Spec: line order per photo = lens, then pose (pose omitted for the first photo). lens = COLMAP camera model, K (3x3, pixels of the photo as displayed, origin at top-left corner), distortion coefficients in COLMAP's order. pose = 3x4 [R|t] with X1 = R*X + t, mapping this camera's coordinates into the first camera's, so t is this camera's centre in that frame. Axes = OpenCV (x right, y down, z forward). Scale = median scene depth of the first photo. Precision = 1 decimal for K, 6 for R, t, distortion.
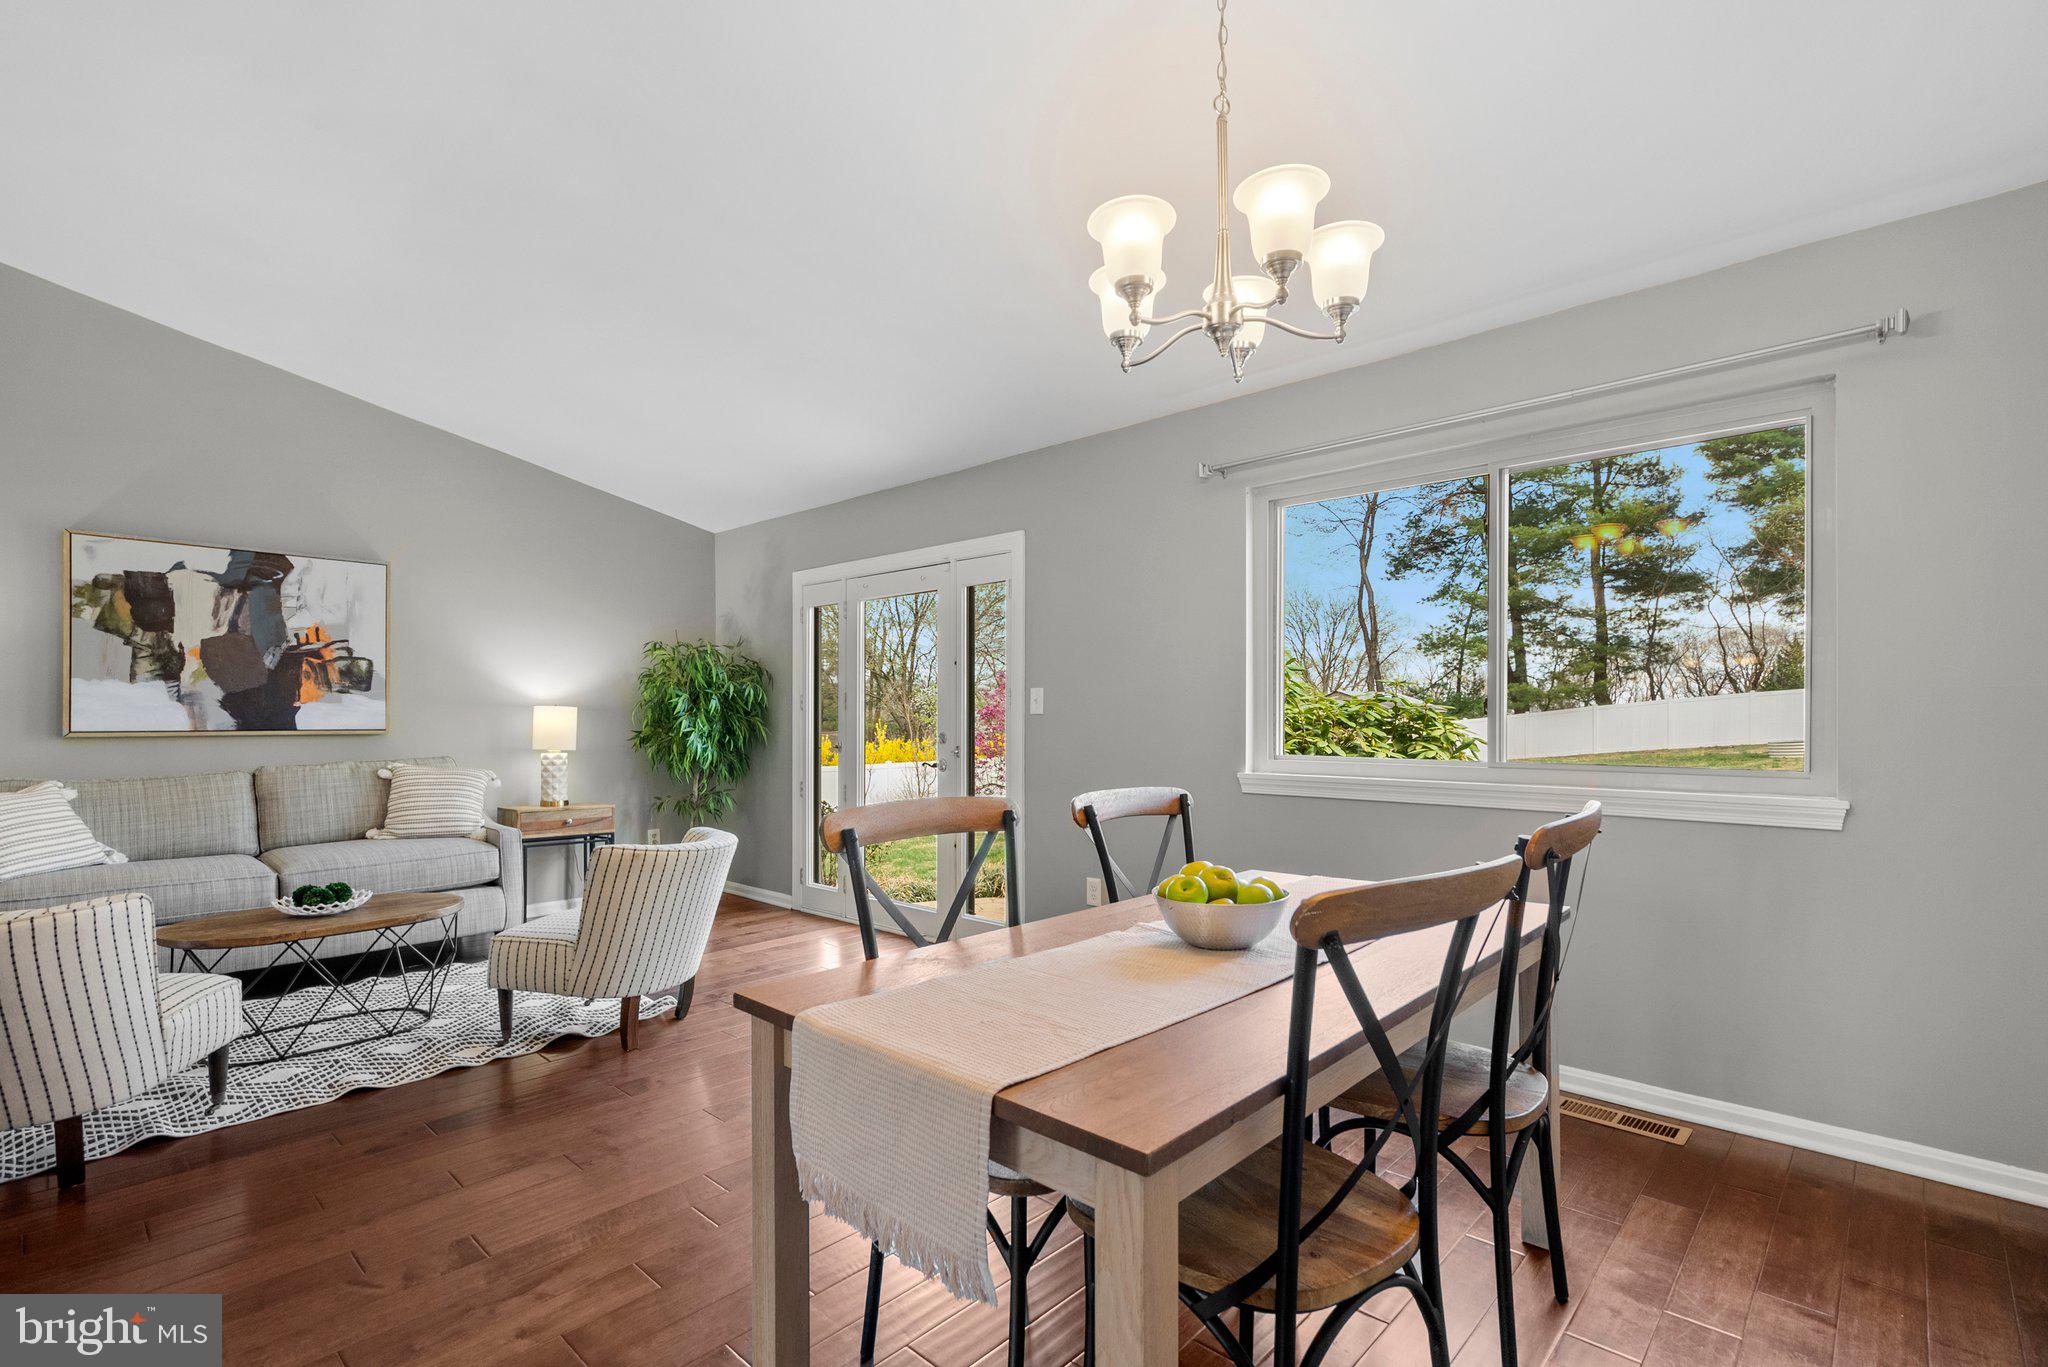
lens RADIAL K [[939.9, 0, 995.0], [0, 939.9, 724.5], [0, 0, 1]] dist [-0.007539, 0.002929]
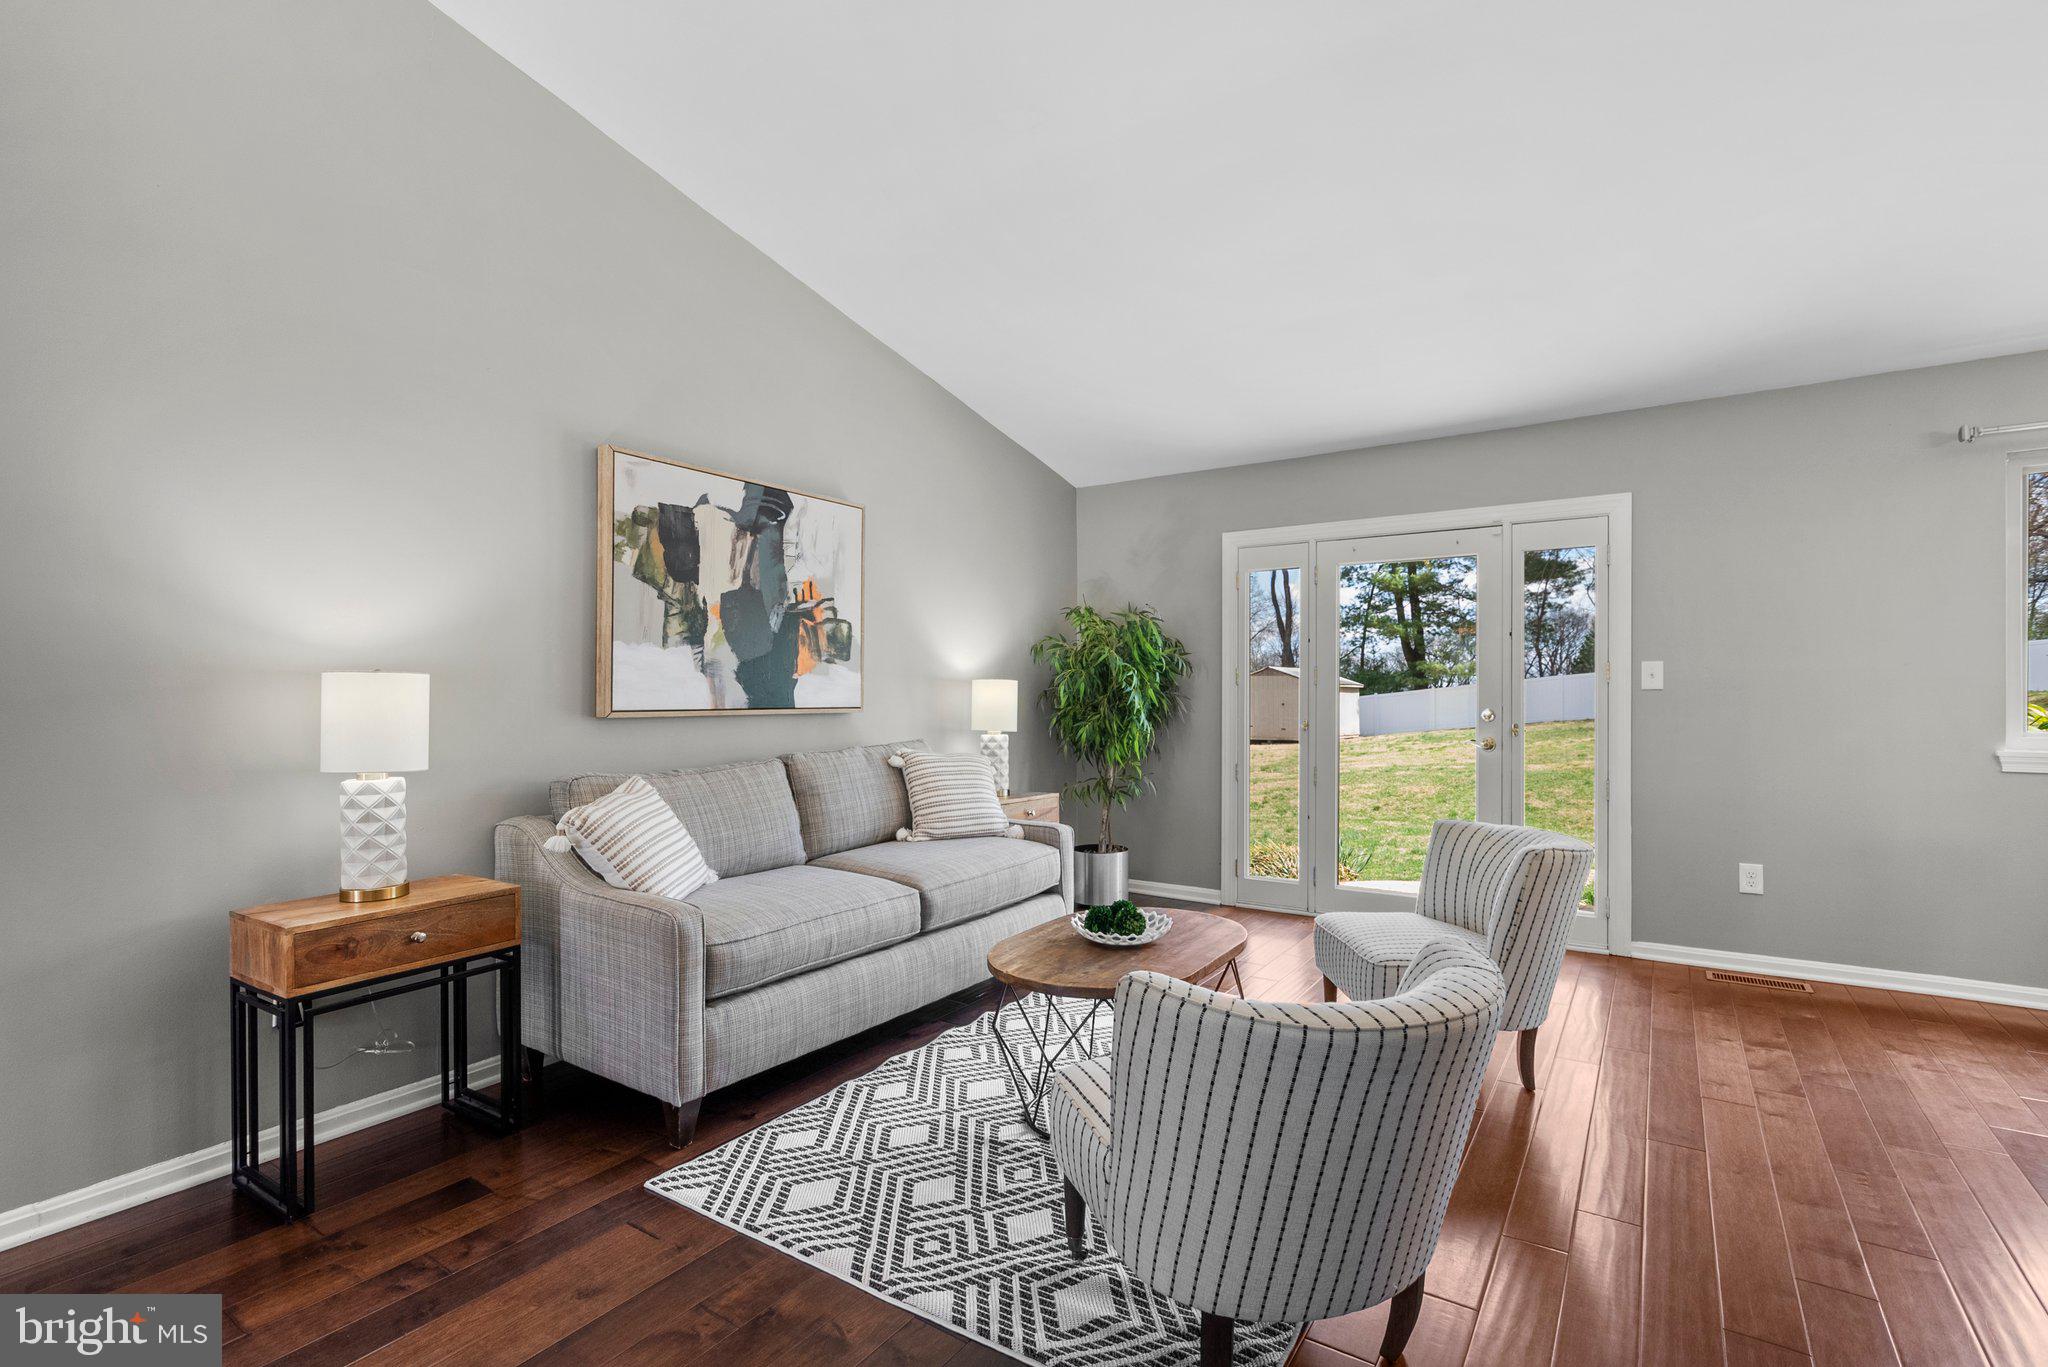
lens RADIAL K [[939.9, 0, 1020.0], [0, 939.9, 680.8], [0, 0, 1]] dist [-0.007539, 0.002929]
pose [[0.986955, 0.002218, 0.160978, -0.714897], [0.000880, 0.999816, -0.019167, -0.002008], [-0.160991, 0.019058, 0.986772, 0.177495]]
